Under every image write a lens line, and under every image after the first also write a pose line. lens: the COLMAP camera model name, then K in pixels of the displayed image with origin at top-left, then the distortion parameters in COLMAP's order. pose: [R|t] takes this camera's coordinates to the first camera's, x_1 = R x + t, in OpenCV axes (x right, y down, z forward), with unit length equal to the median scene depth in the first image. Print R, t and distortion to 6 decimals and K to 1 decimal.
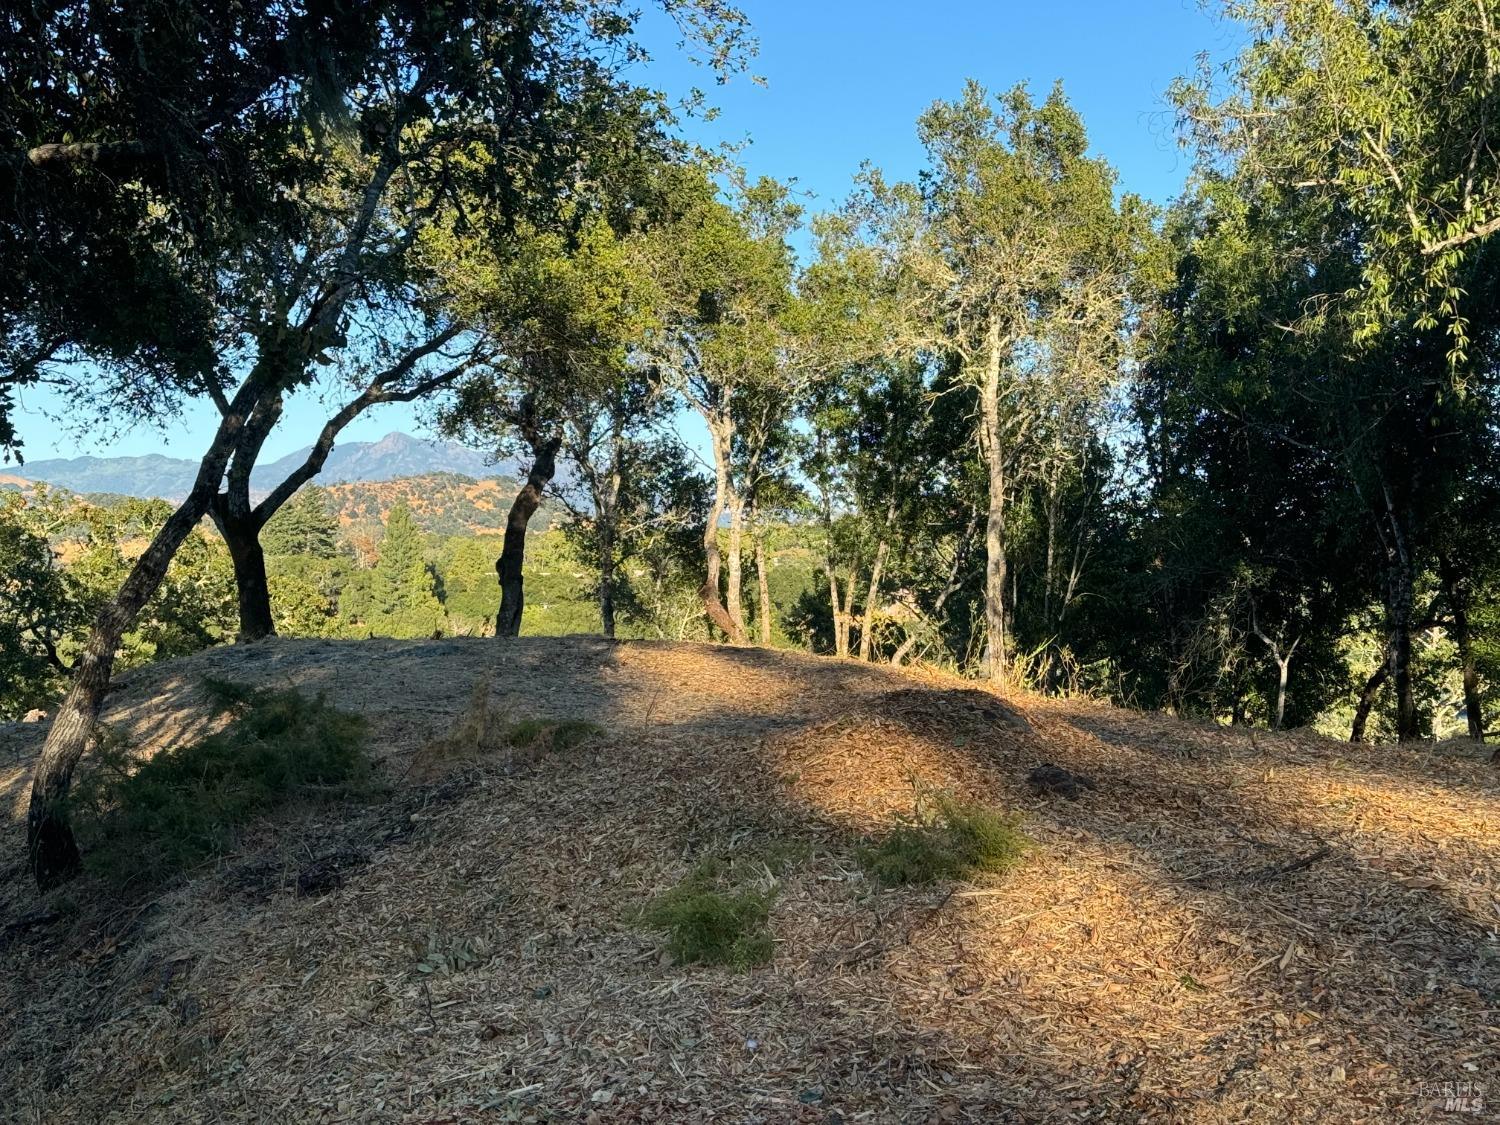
lens RADIAL K [[2095.9, 0, 749.2], [0, 2095.9, 563.7], [0, 0, 1]] dist [0.161858, 0.000000]
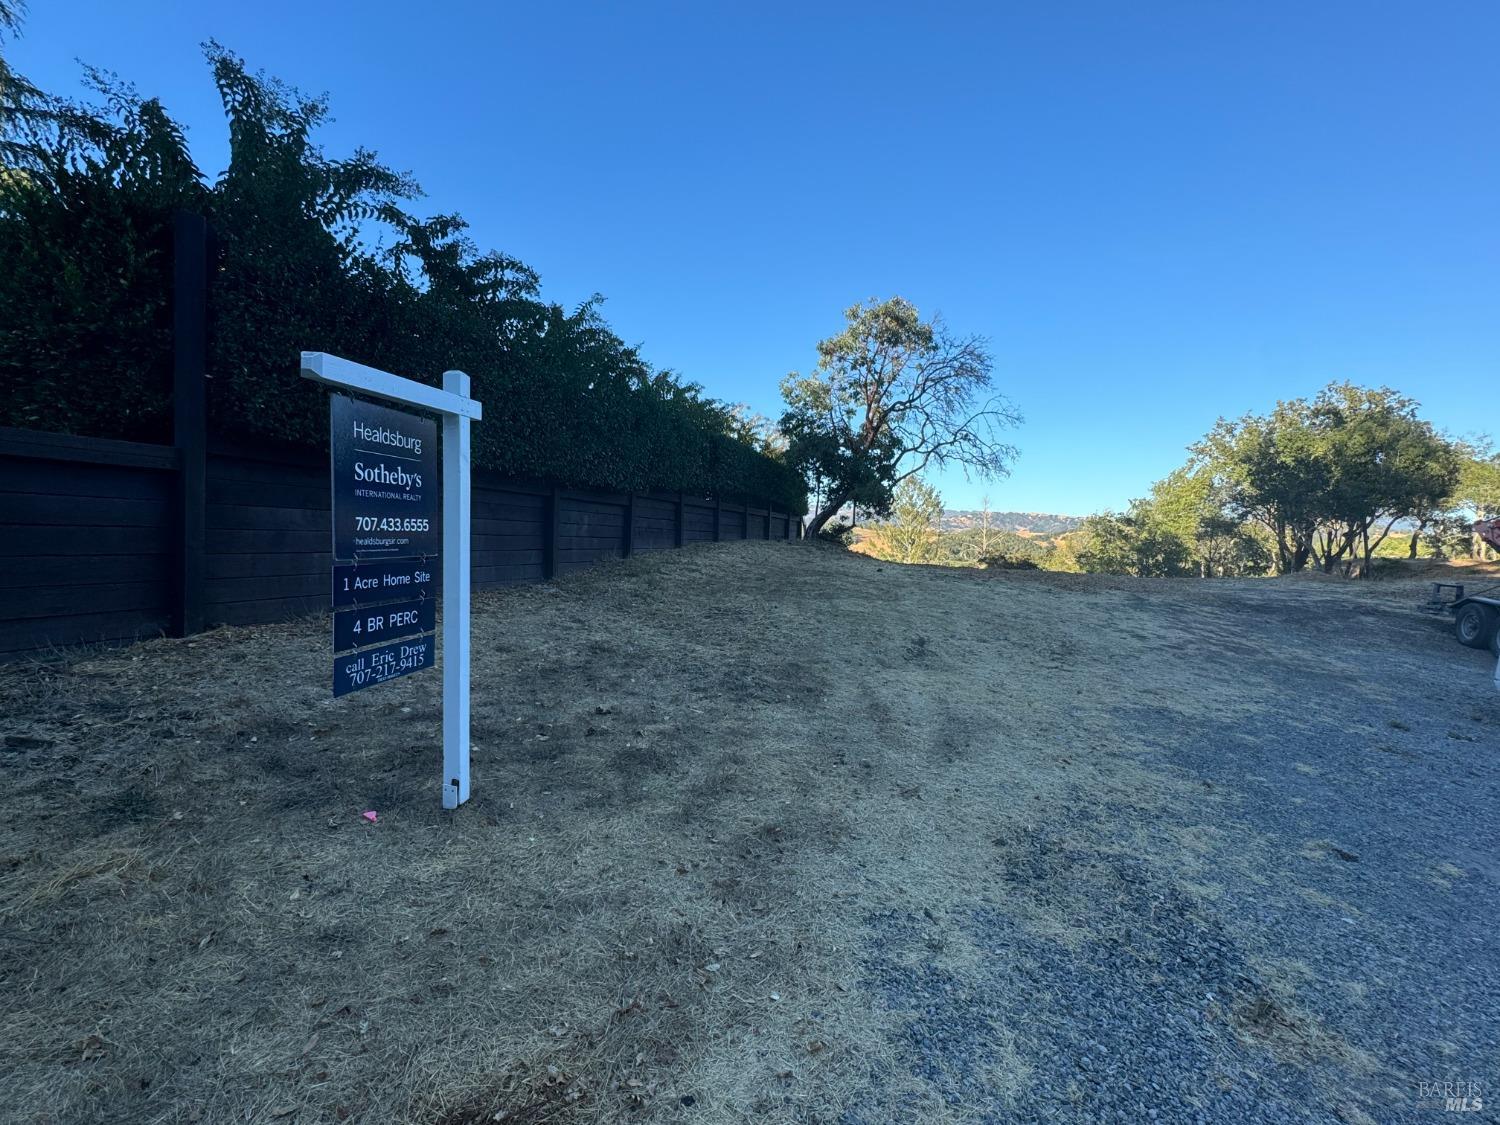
lens RADIAL K [[657.0, 0, 750.6], [0, 657.0, 563.5], [0, 0, 1]] dist [-0.000561, -0.000076]
pose [[0.660110, 0.036702, -0.750272, 0.008755], [-0.013973, 0.999233, 0.036587, 0.004130], [0.751039, -0.013668, 0.660116, -0.709048]]
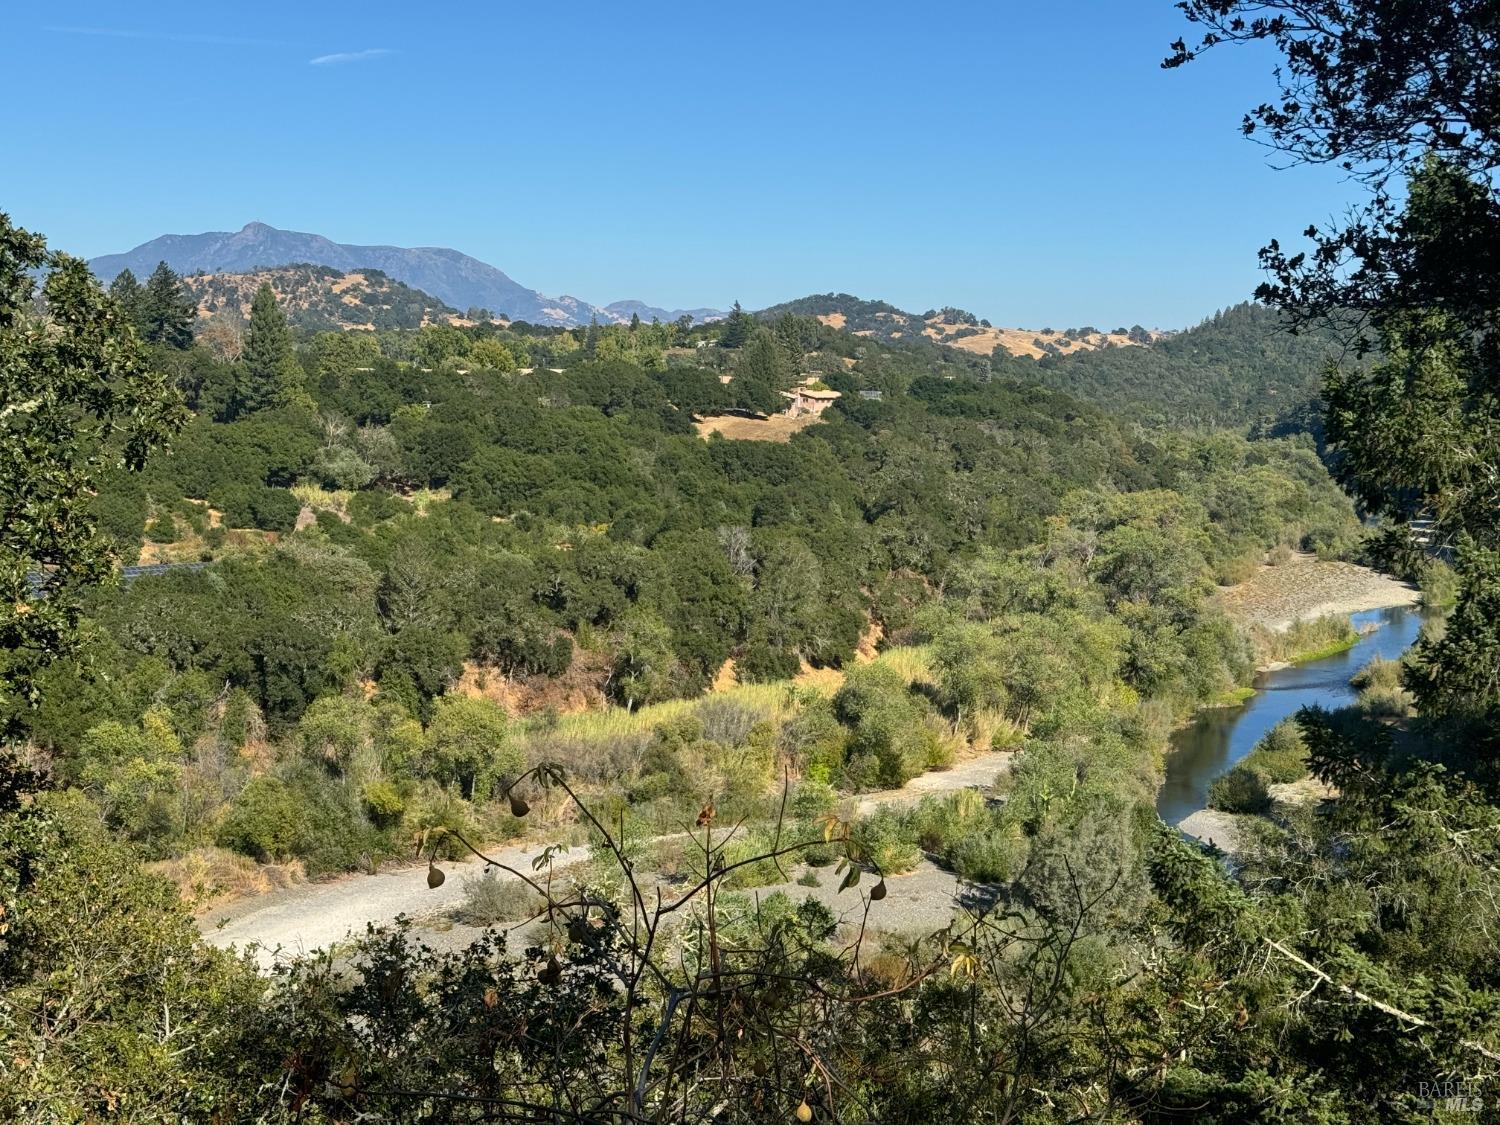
lens RADIAL K [[2095.9, 0, 752.7], [0, 2095.9, 563.1], [0, 0, 1]] dist [0.161858, 0.000000]
pose [[0.998065, 0.000504, 0.062179, -0.010926], [-0.006340, 0.995581, 0.093693, 0.001421], [-0.061857, -0.093906, 0.993658, 0.057809]]
